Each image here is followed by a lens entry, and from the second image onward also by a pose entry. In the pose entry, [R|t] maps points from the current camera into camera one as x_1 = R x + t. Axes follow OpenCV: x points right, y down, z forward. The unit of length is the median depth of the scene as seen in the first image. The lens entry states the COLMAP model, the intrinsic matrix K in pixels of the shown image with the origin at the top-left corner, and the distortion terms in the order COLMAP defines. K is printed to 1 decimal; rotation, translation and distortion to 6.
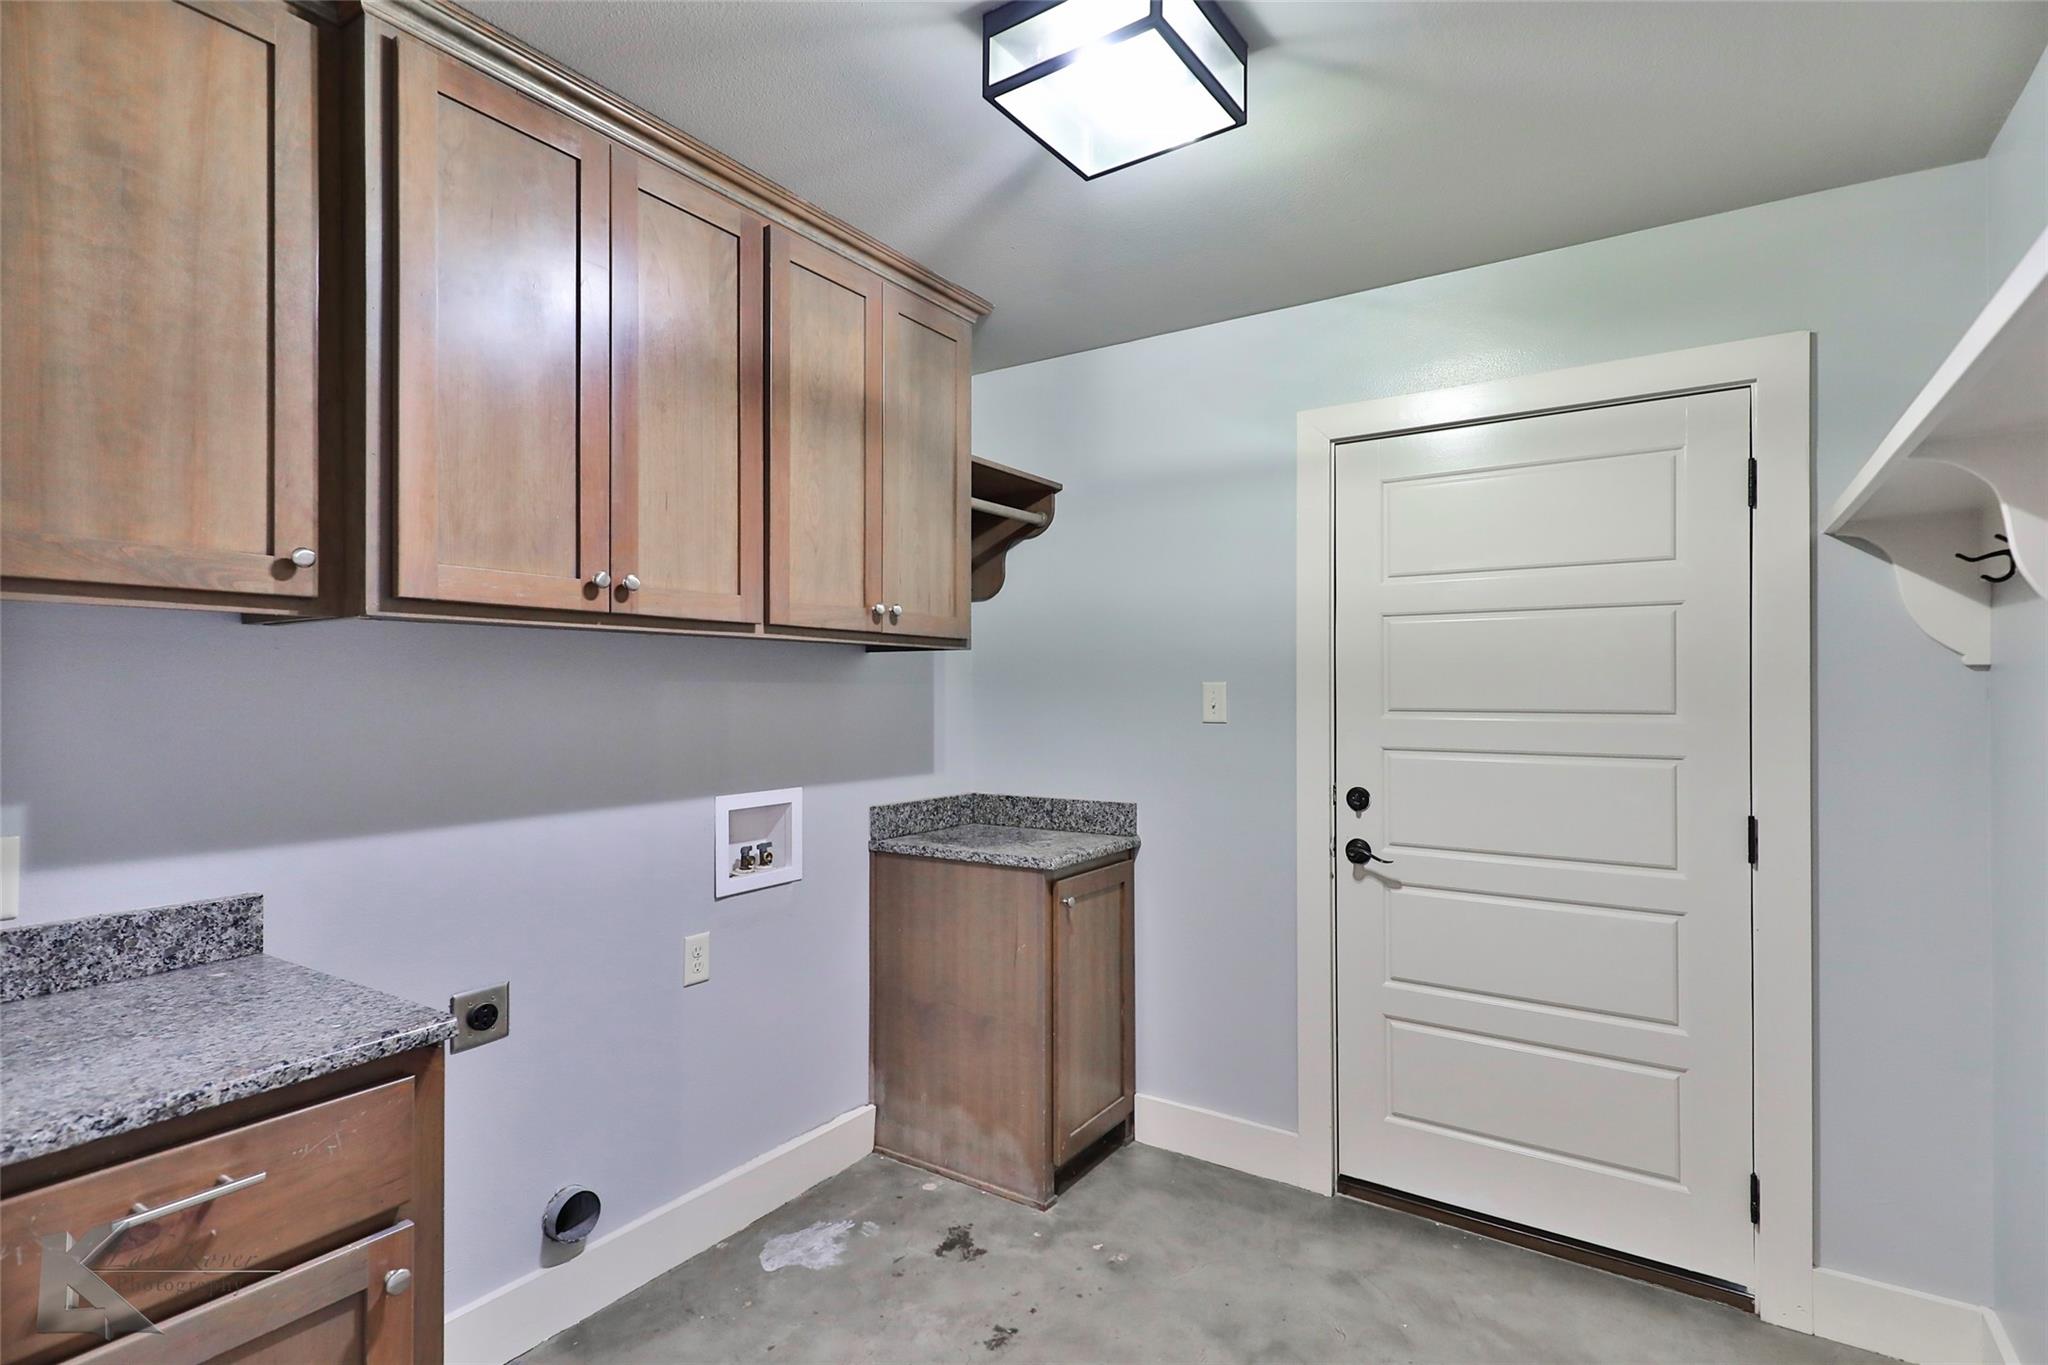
lens RADIAL K [[990.1, 0, 1026.3], [0, 990.1, 686.8], [0, 0, 1]] dist [0.013380, -0.000996]
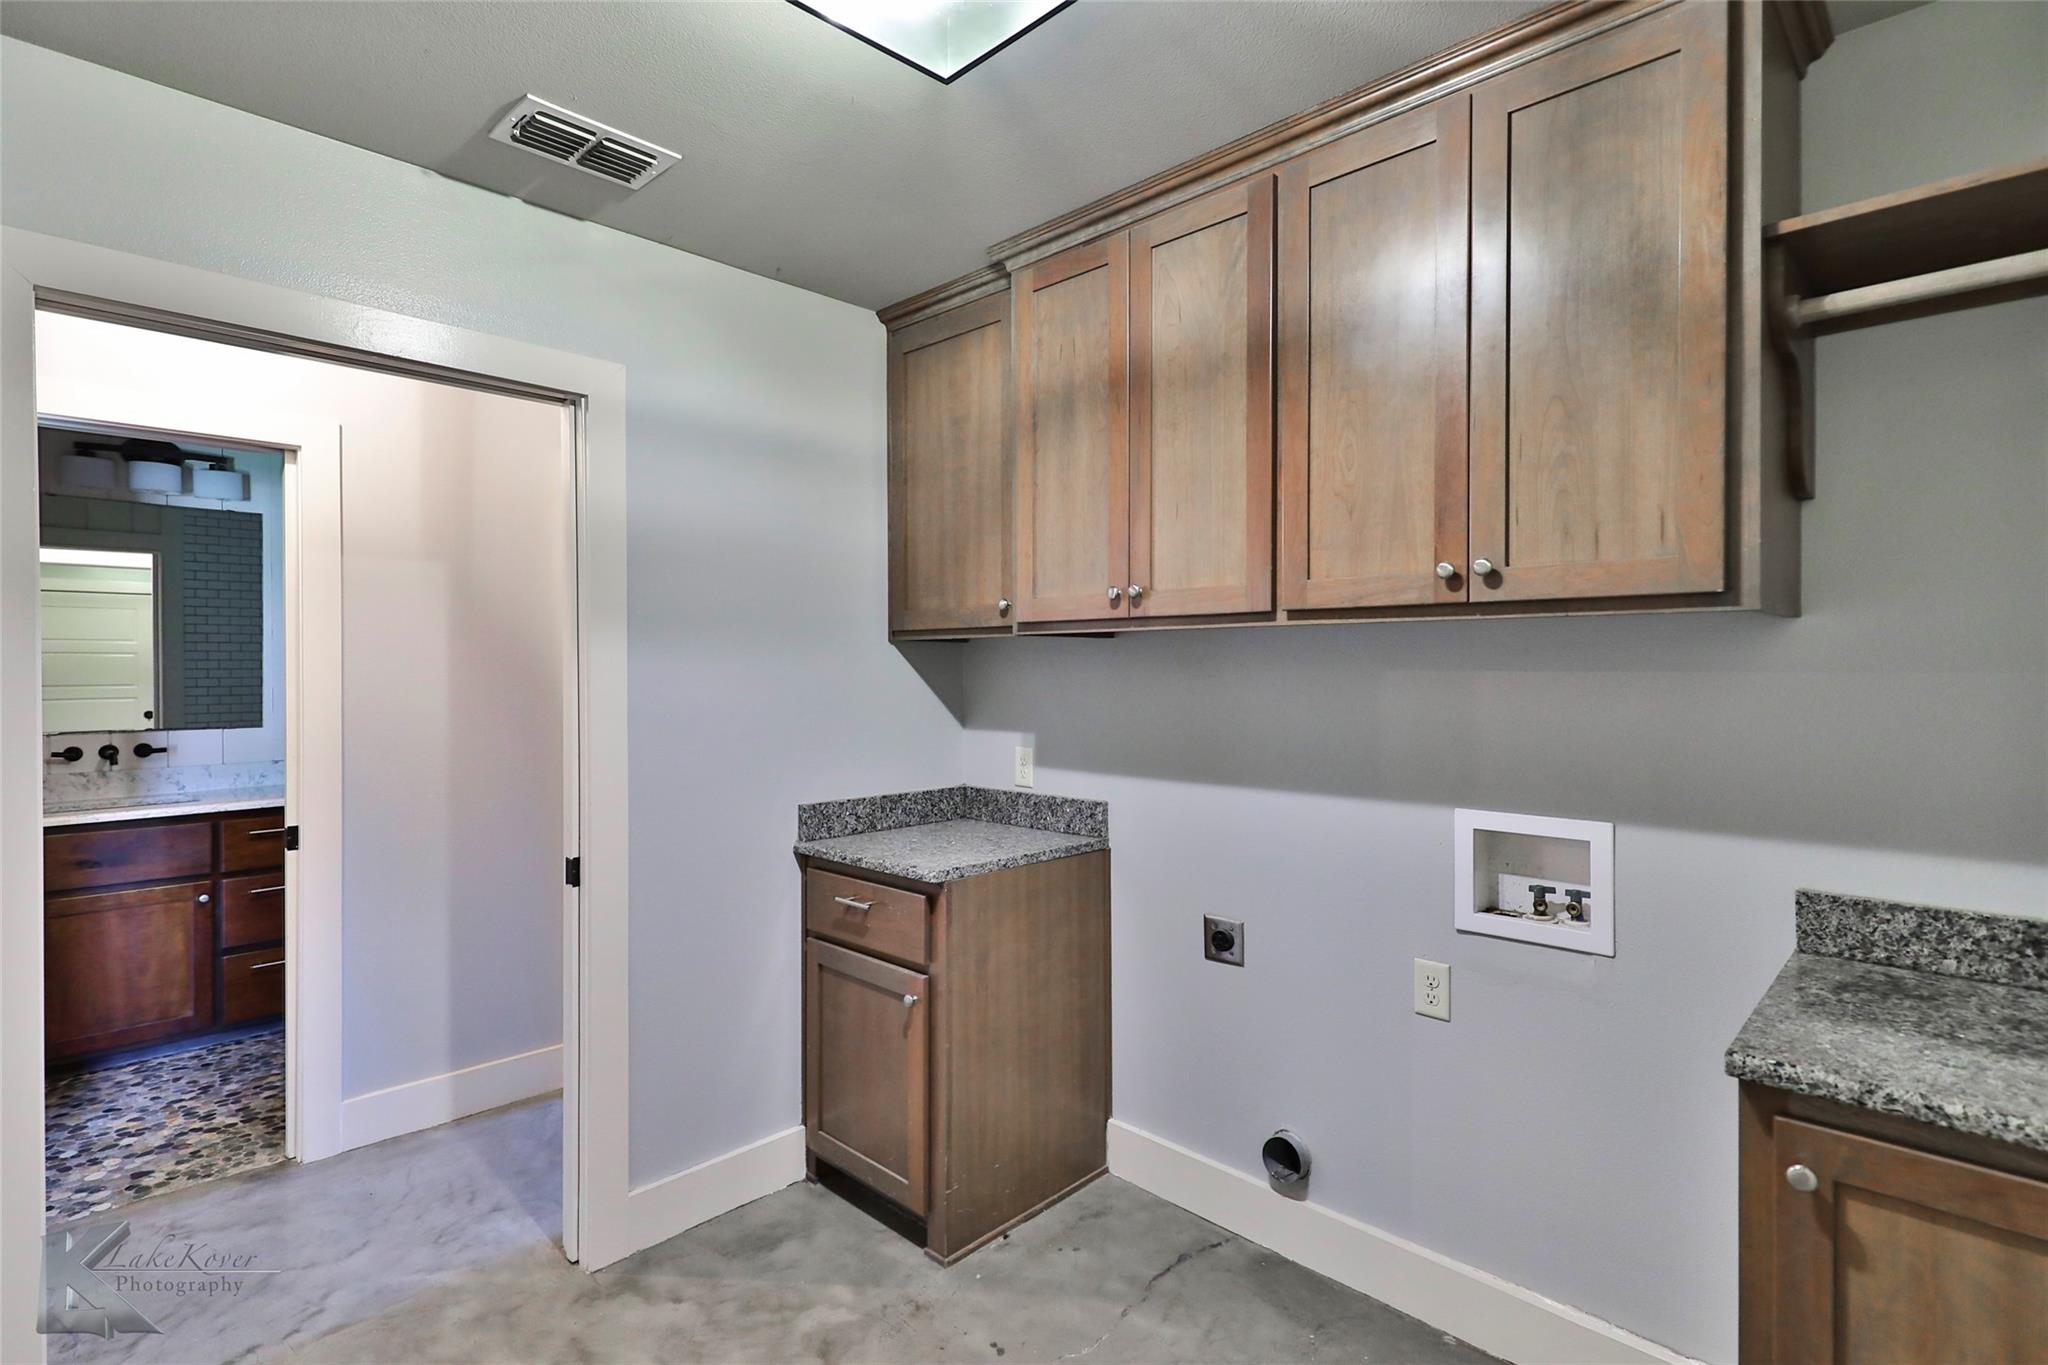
lens RADIAL K [[985.4, 0, 1026.0], [0, 985.4, 678.3], [0, 0, 1]] dist [0.020981, -0.006711]
pose [[-0.180263, 0.010963, -0.983557, 0.662049], [0.003709, 0.999938, 0.010466, -0.010881], [0.983611, -0.001761, -0.180293, 0.911599]]
